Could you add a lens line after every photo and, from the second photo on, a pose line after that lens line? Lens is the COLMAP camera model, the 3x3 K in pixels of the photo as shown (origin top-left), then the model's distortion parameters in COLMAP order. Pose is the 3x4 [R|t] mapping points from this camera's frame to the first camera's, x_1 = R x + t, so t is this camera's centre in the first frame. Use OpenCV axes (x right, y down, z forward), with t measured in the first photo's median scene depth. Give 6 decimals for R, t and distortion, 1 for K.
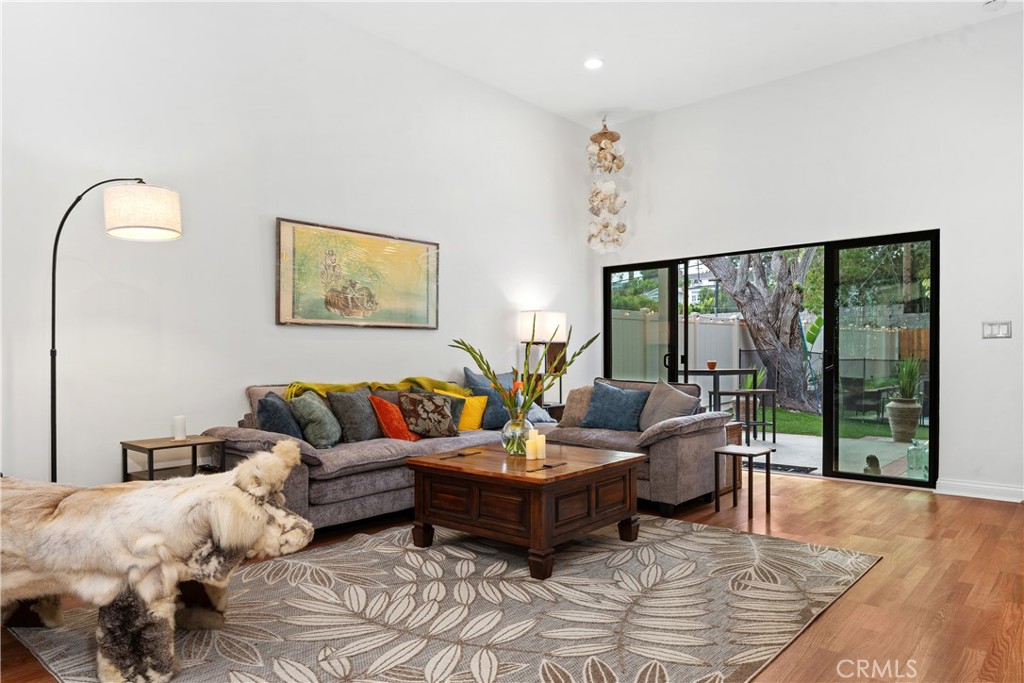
lens RADIAL K [[650.5, 0, 497.4], [0, 650.5, 365.1], [0, 0, 1]] dist [0.000761, 0.000285]
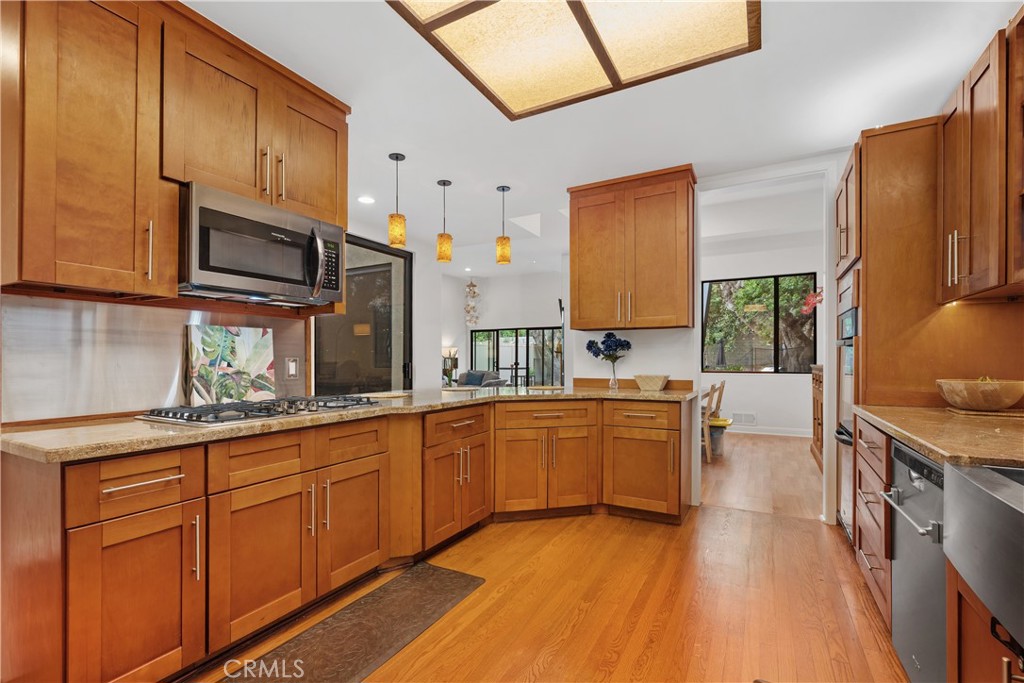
lens RADIAL K [[467.6, 0, 497.0], [0, 467.6, 361.2], [0, 0, 1]] dist [0.001679, 0.000225]
pose [[0.977297, 0.005730, 0.211796, -0.222388], [-0.004285, 0.999964, -0.007280, -0.005494], [-0.211831, 0.006207, 0.977287, -1.439700]]
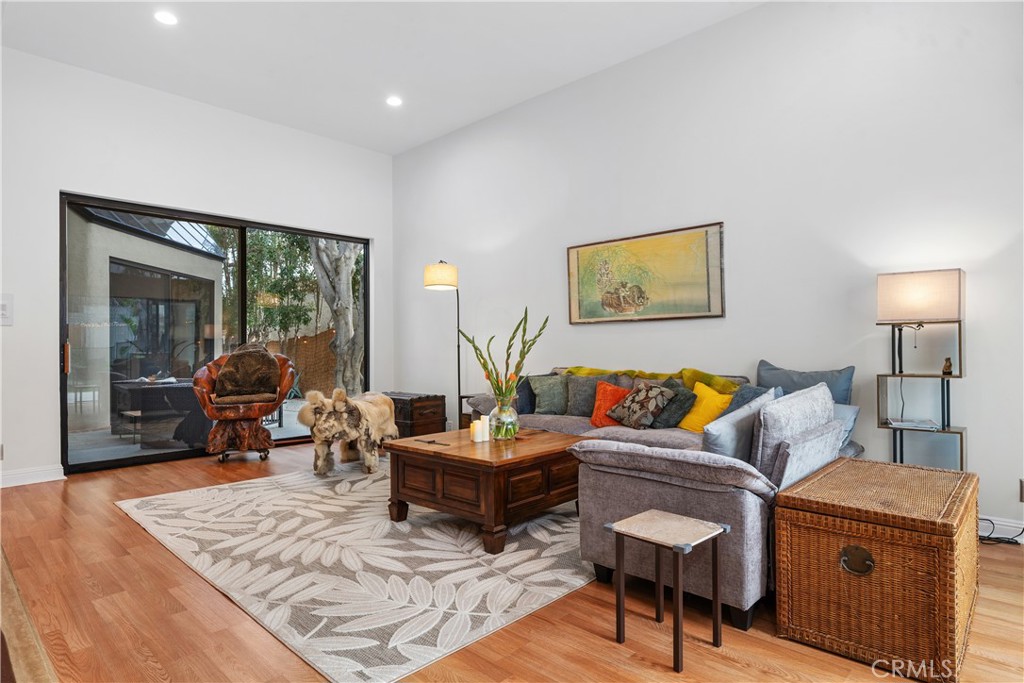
lens RADIAL K [[561.4, 0, 505.4], [0, 561.4, 340.9], [0, 0, 1]] dist [-0.002202, -0.000189]
pose [[-0.018545, -0.007951, -0.999796, 0.791796], [-0.006681, 0.999947, -0.007828, -0.015773], [0.999806, 0.006535, -0.018597, 0.824072]]
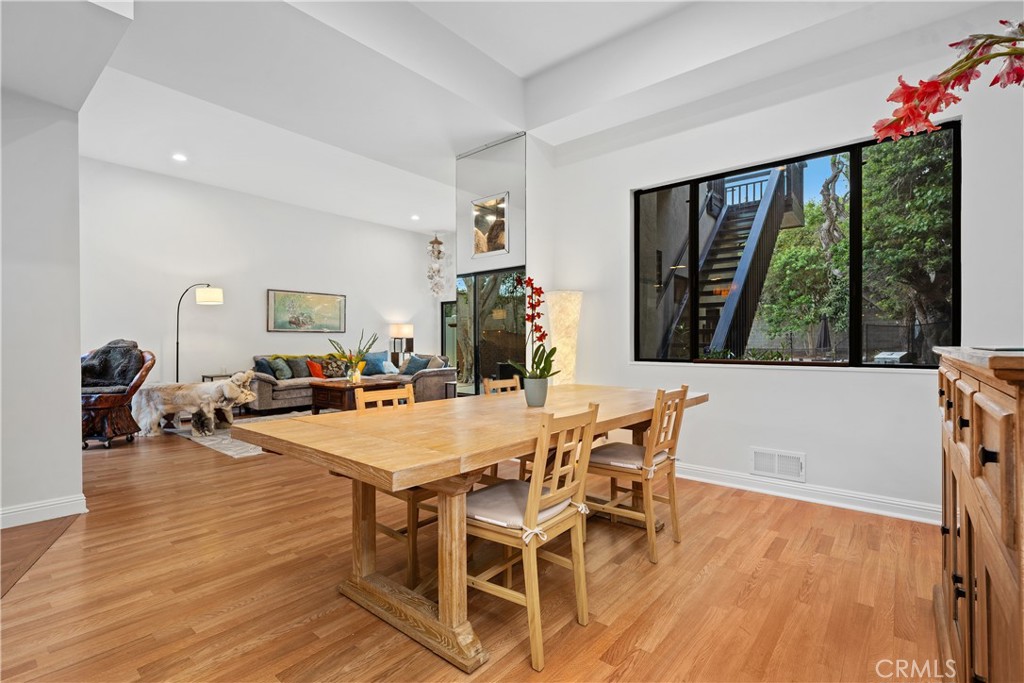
lens RADIAL K [[467.6, 0, 504.9], [0, 467.6, 342.1], [0, 0, 1]] dist [0.001679, 0.000225]
pose [[0.999566, 0.004537, 0.029118, 0.490053], [-0.004154, 0.999904, -0.013189, -0.001615], [-0.029175, 0.013062, 0.999489, -0.773833]]
